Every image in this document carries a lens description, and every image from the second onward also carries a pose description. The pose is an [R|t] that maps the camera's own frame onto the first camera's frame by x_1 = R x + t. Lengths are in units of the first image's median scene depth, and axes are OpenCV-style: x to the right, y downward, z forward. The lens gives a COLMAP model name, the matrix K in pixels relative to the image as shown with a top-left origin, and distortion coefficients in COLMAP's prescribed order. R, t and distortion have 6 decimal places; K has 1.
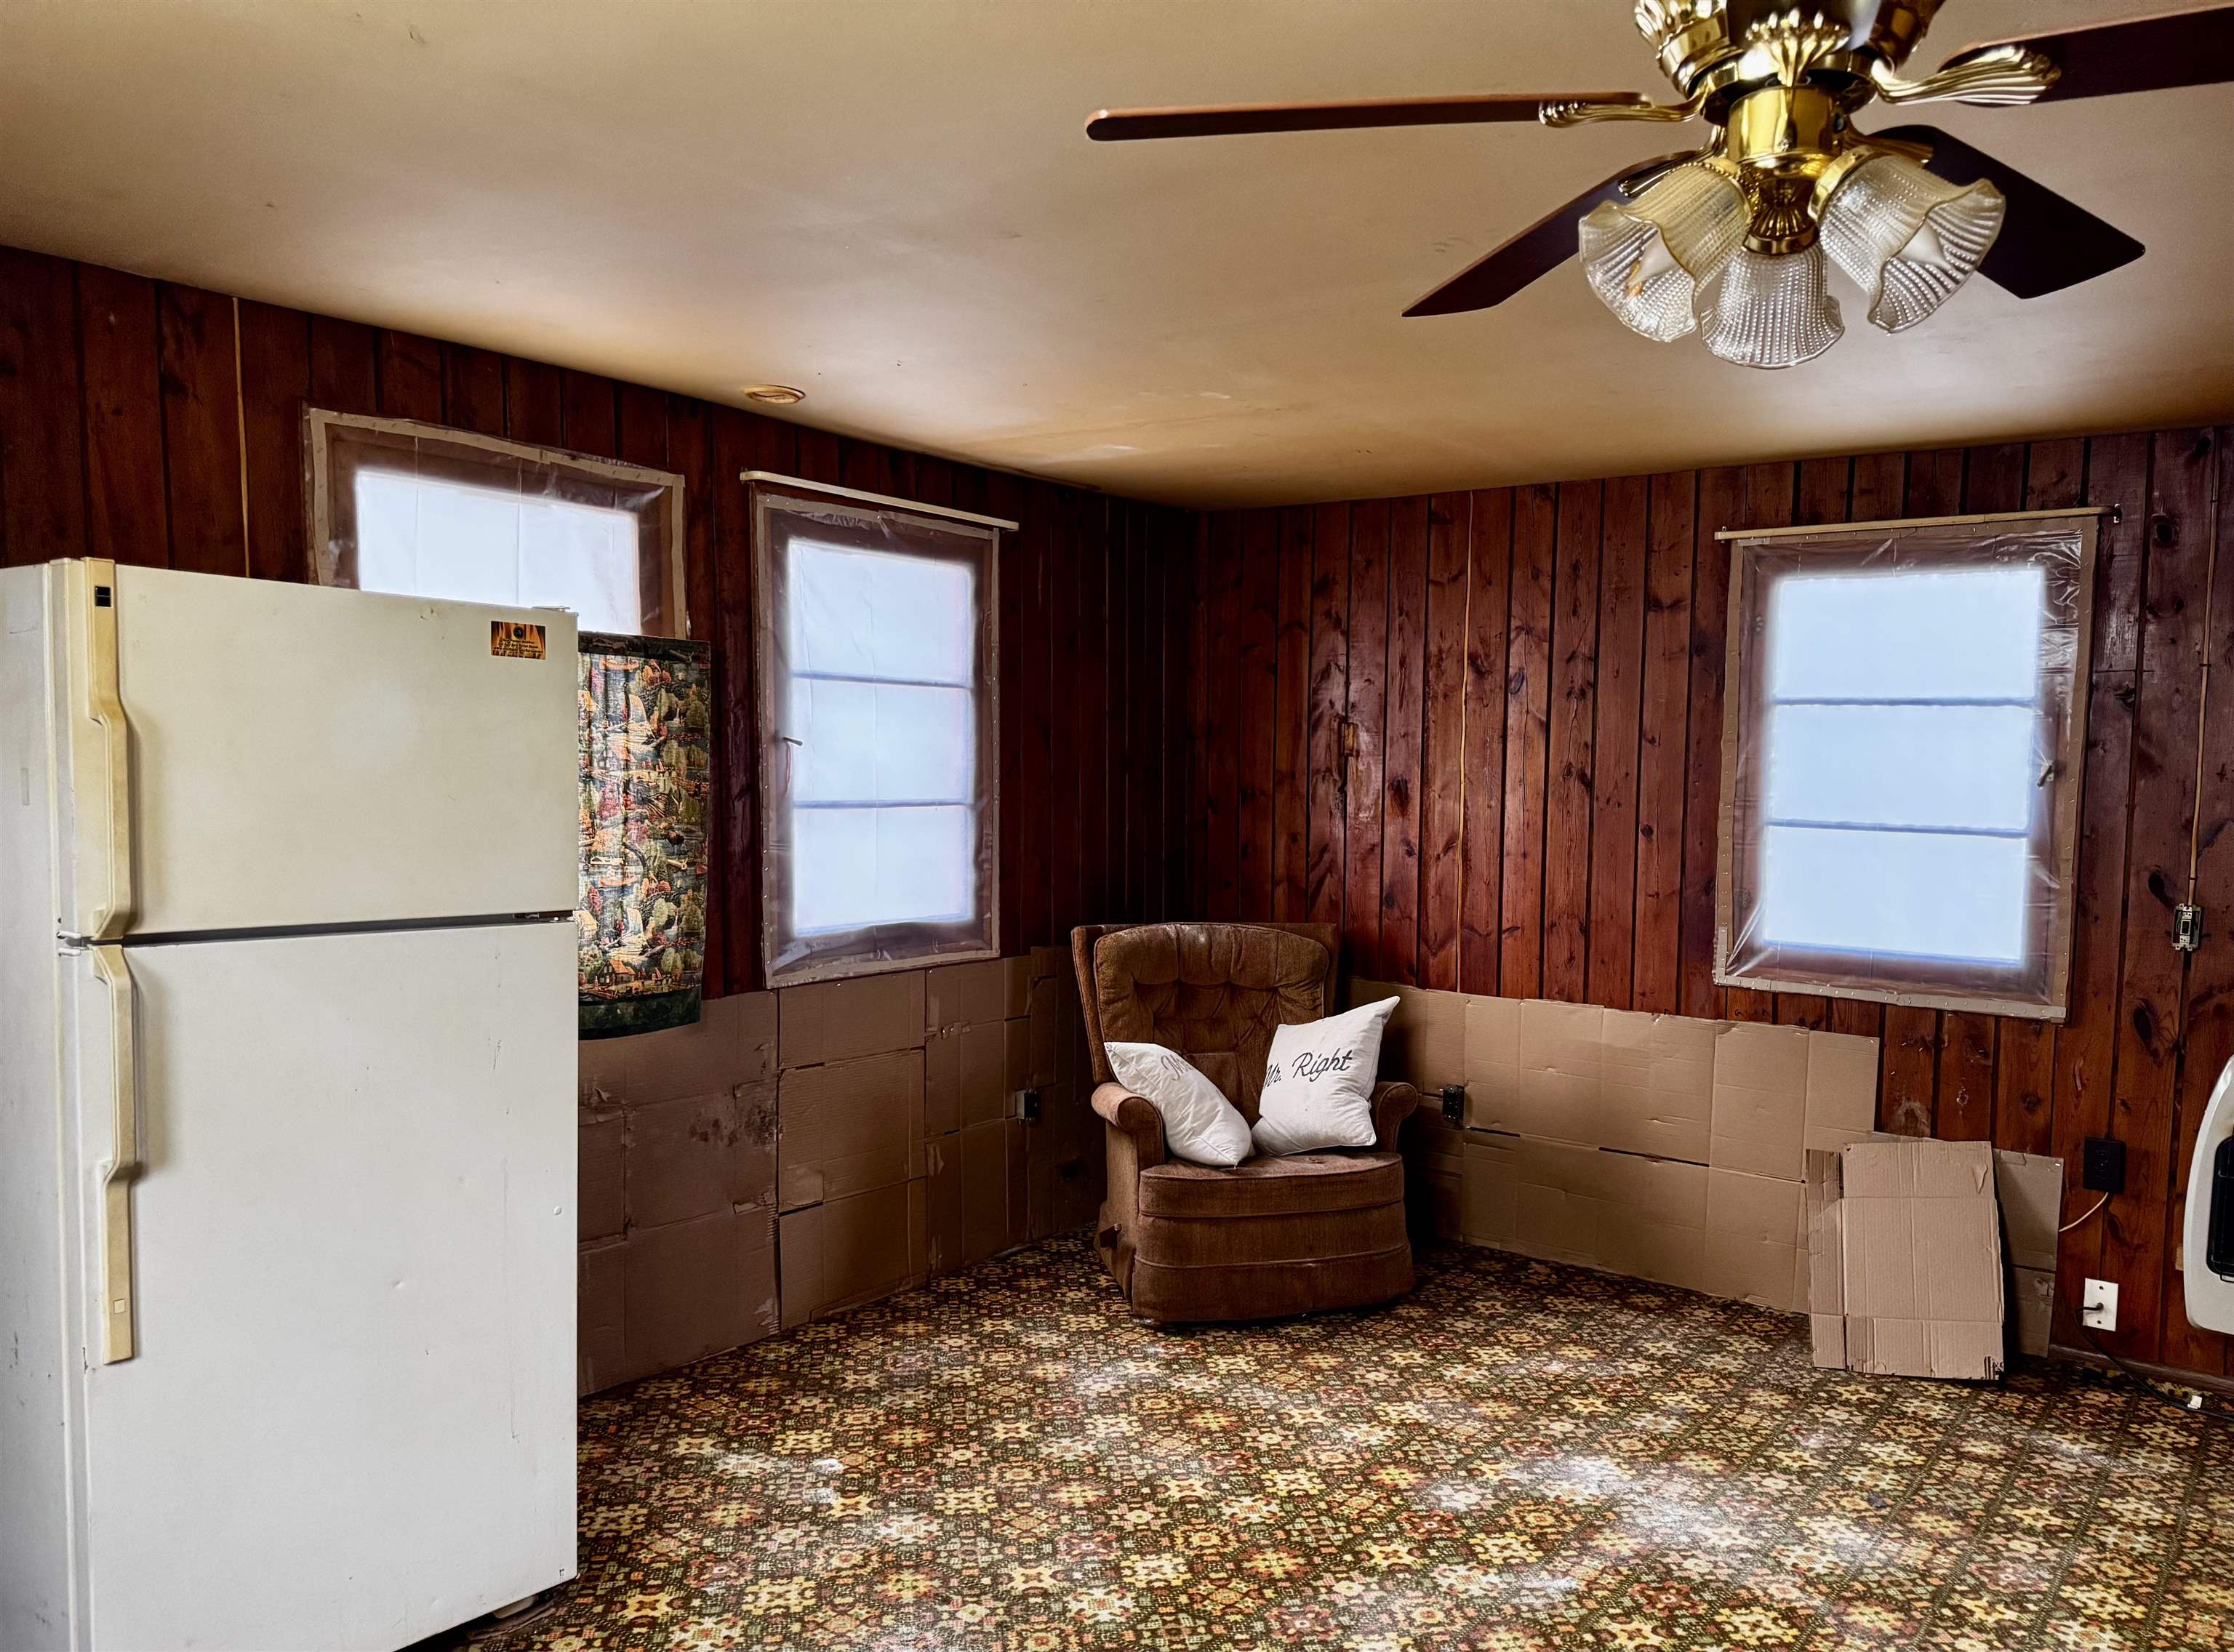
lens RADIAL K [[1668.6, 0, 1186.5], [0, 1668.6, 919.5], [0, 0, 1]] dist [0.056601, -0.084435]
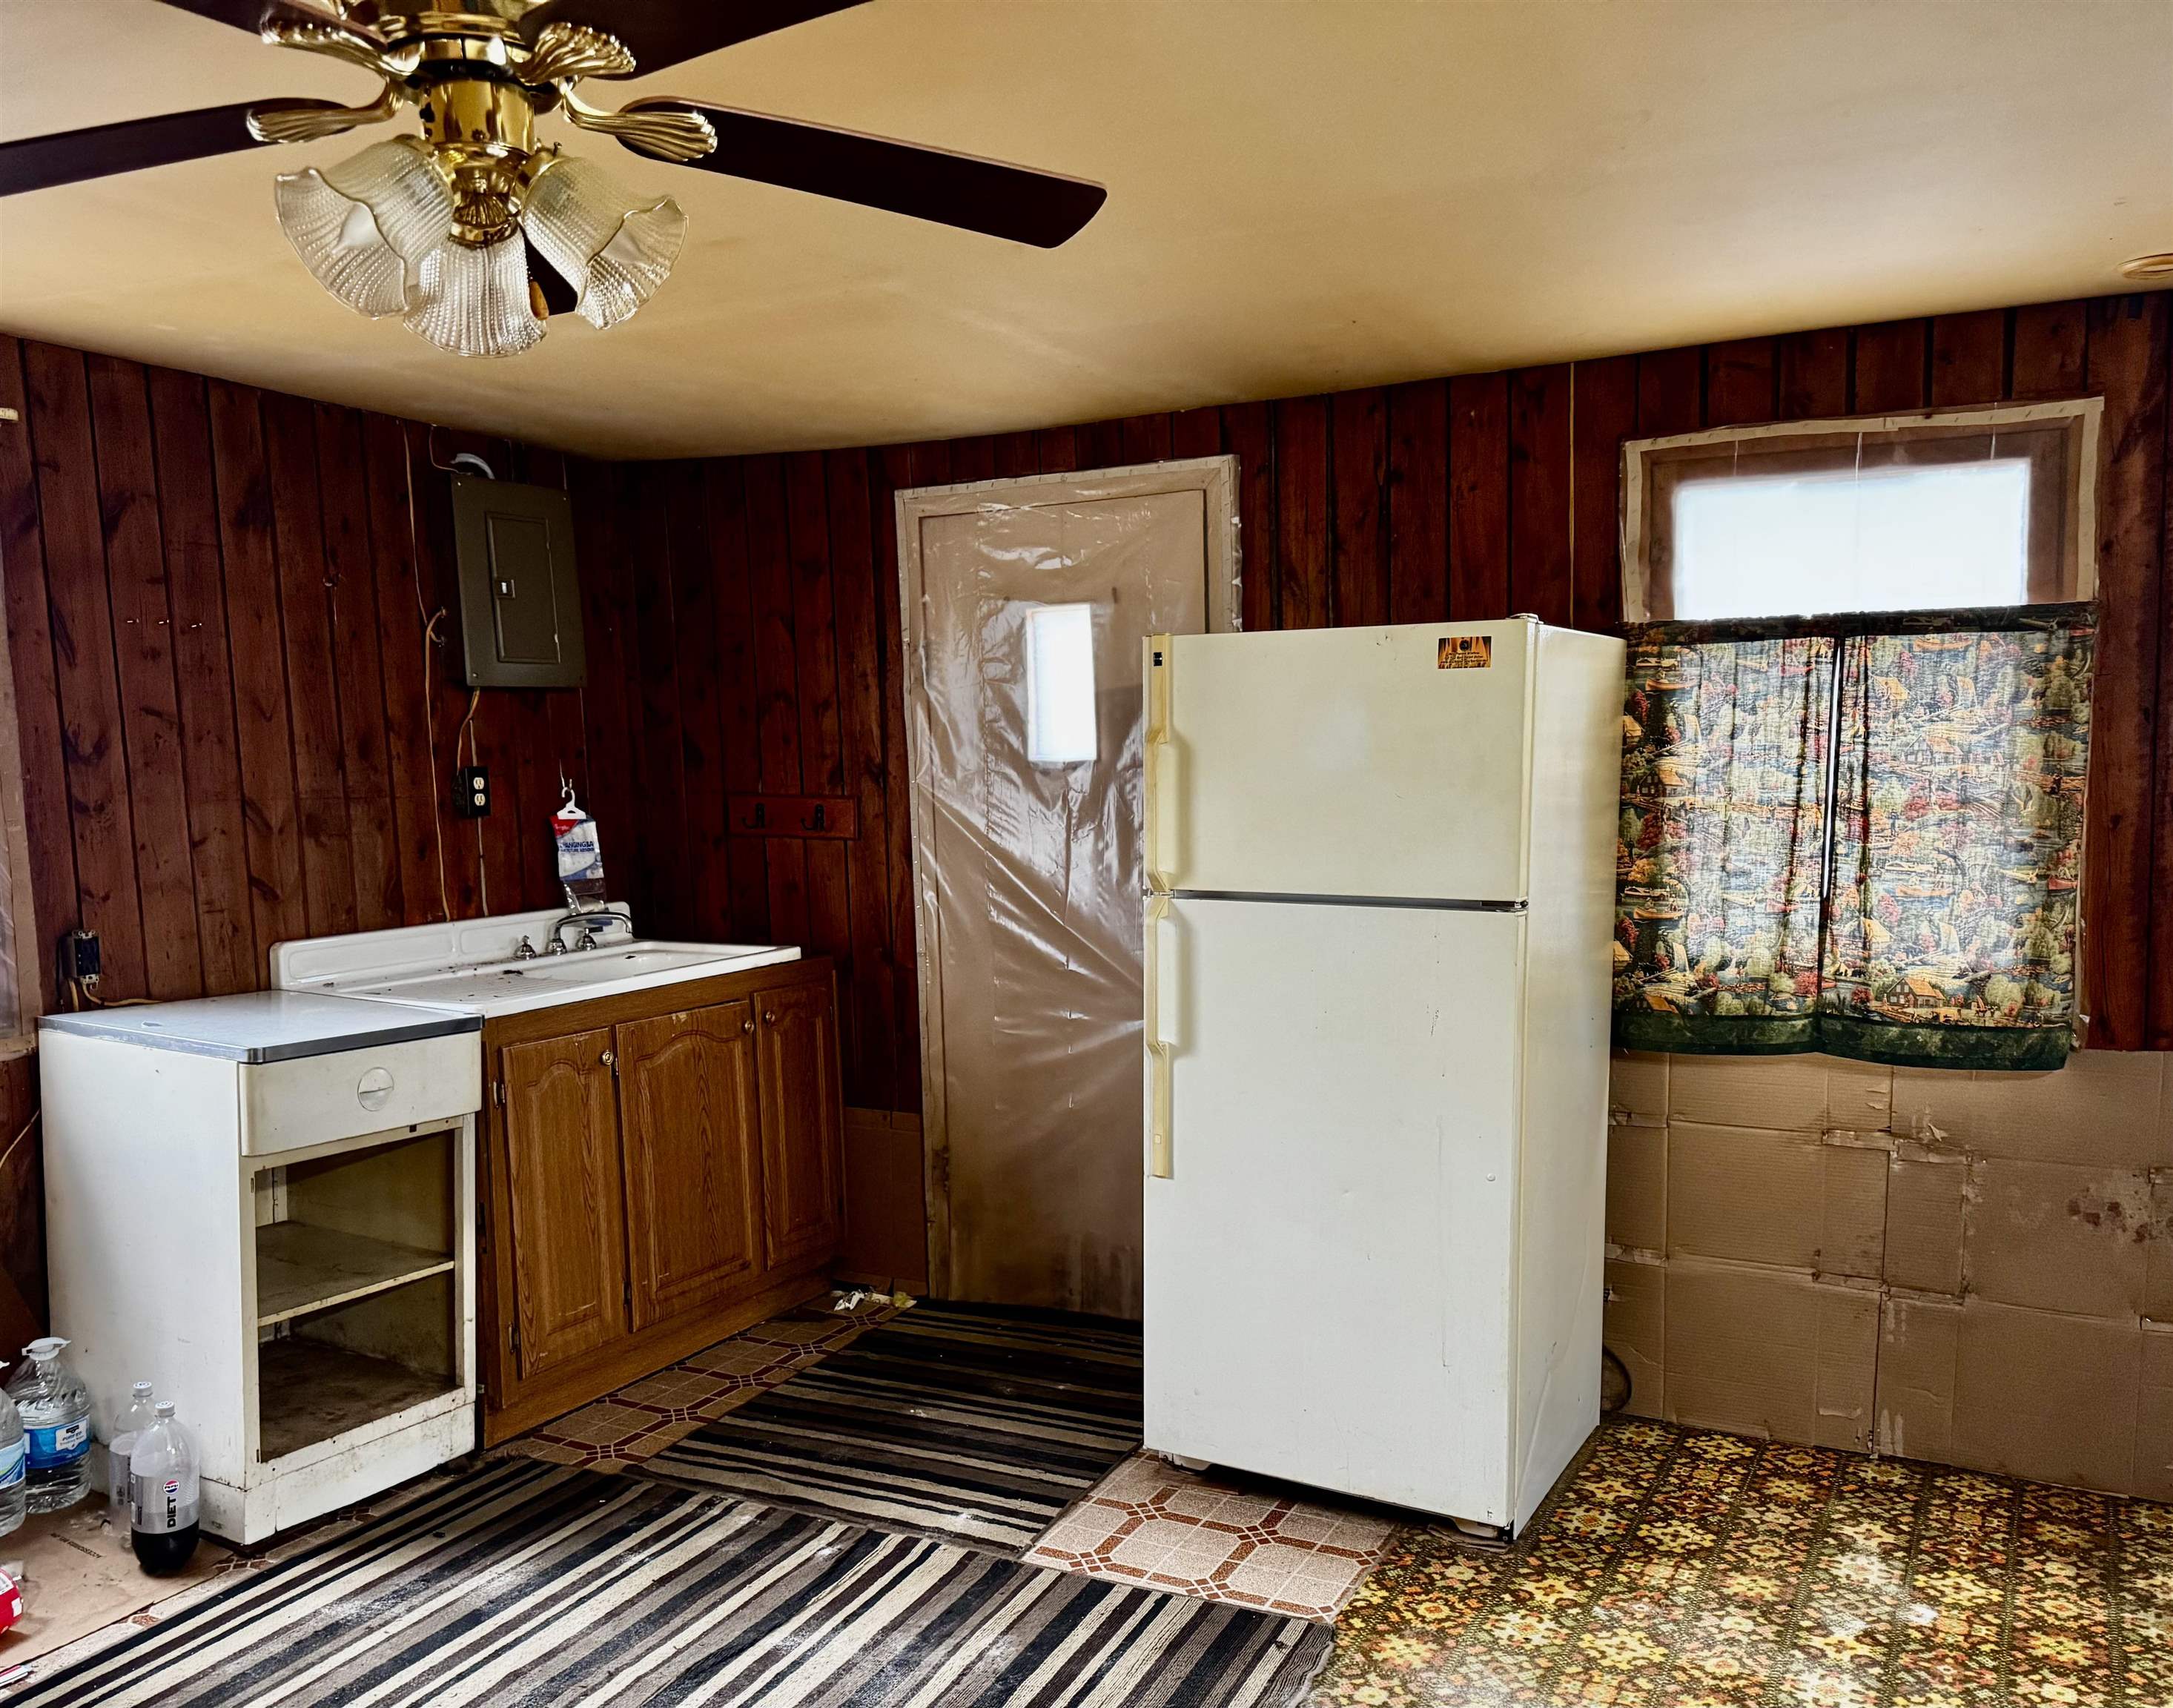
lens RADIAL K [[1736.7, 0, 1051.3], [0, 1736.7, 963.2], [0, 0, 1]] dist [0.079021, -0.102651]
pose [[0.132580, 0.095740, -0.986538, 0.528543], [-0.076468, 0.993346, 0.086124, -0.030321], [0.988218, 0.064020, 0.139018, 0.428878]]
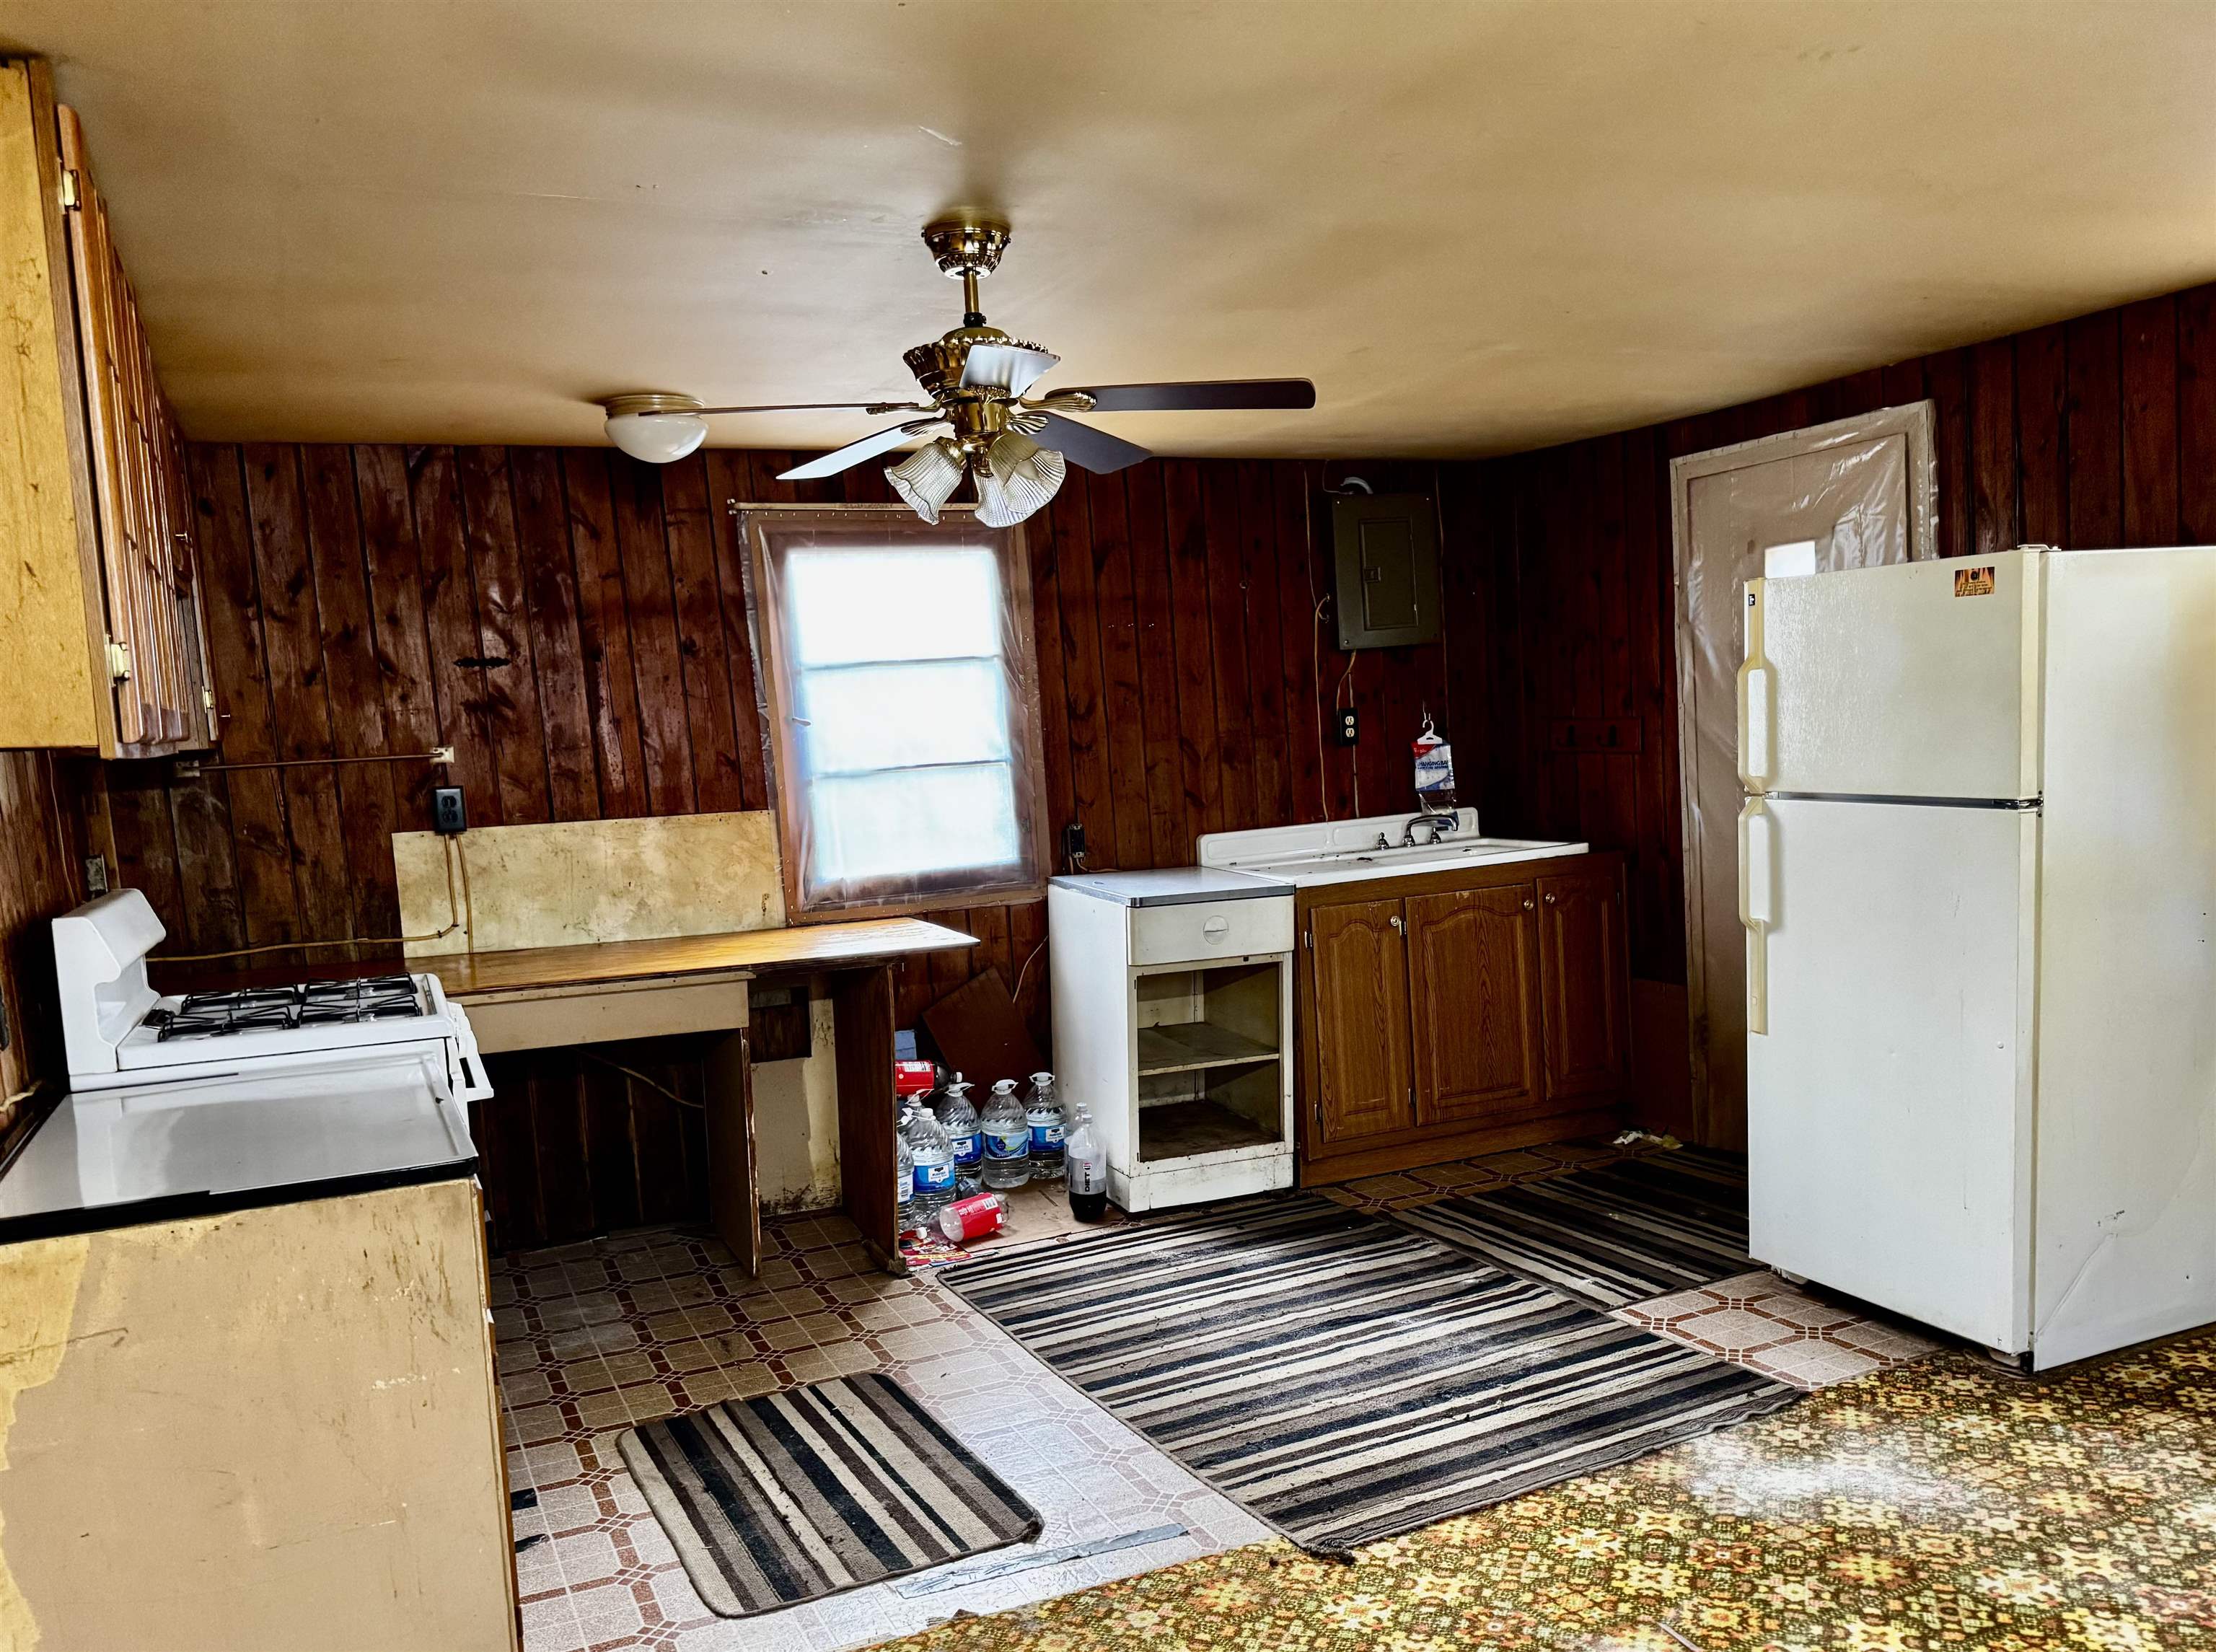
lens RADIAL K [[1655.4, 0, 1100.8], [0, 1655.4, 922.4], [0, 0, 1]] dist [0.056601, -0.084435]
pose [[-0.491223, 0.115423, -0.863353, 0.764192], [-0.032511, 0.988061, 0.150593, -0.059692], [0.870427, 0.102043, -0.481606, 0.778890]]
